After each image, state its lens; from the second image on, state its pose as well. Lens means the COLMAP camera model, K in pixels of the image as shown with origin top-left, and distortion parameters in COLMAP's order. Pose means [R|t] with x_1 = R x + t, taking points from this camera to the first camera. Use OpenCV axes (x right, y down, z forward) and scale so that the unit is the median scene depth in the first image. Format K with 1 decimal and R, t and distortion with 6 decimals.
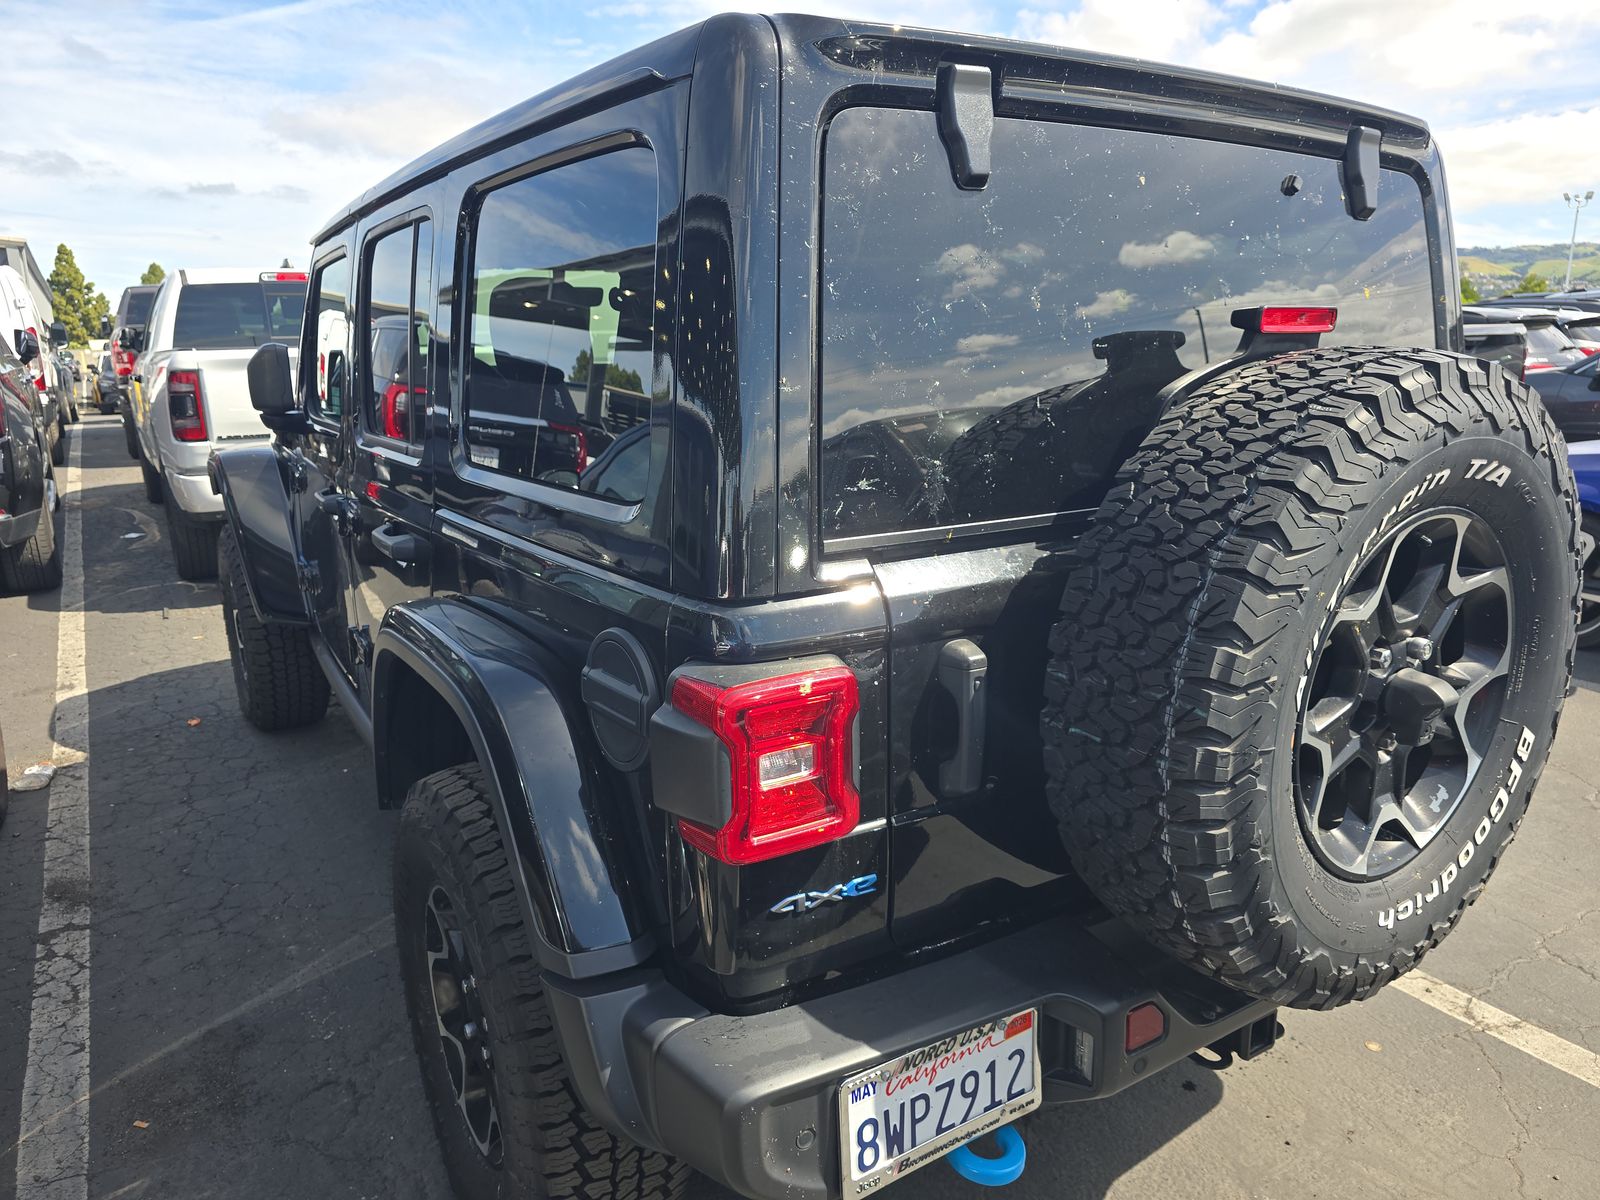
lens RADIAL K [[1085.2, 0, 802.5], [0, 1085.2, 630.6], [0, 0, 1]] dist [0.053162, -0.056031]
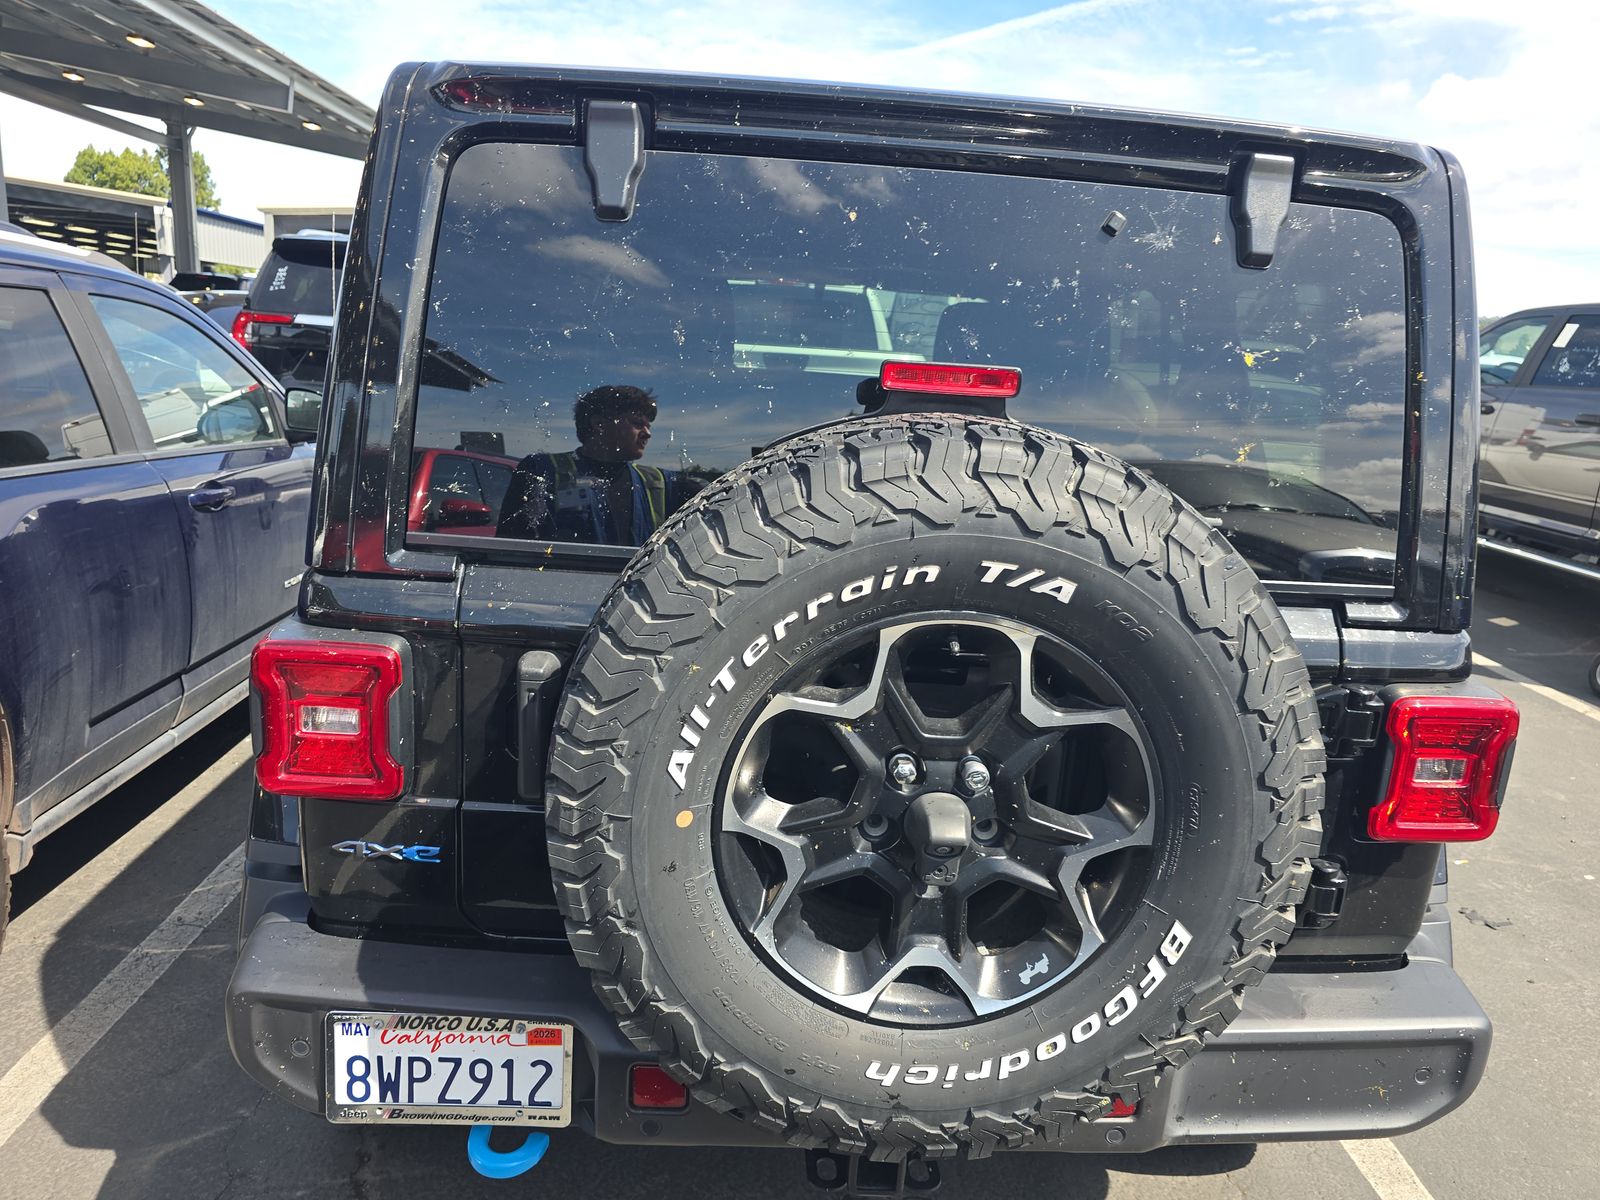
lens RADIAL K [[1085.2, 0, 802.5], [0, 1085.2, 630.6], [0, 0, 1]] dist [0.053162, -0.056031]
pose [[0.860904, 0.197123, -0.469028, 0.853309], [-0.201968, 0.978552, 0.040551, -0.104859], [0.466961, 0.059819, 0.882252, 0.201002]]
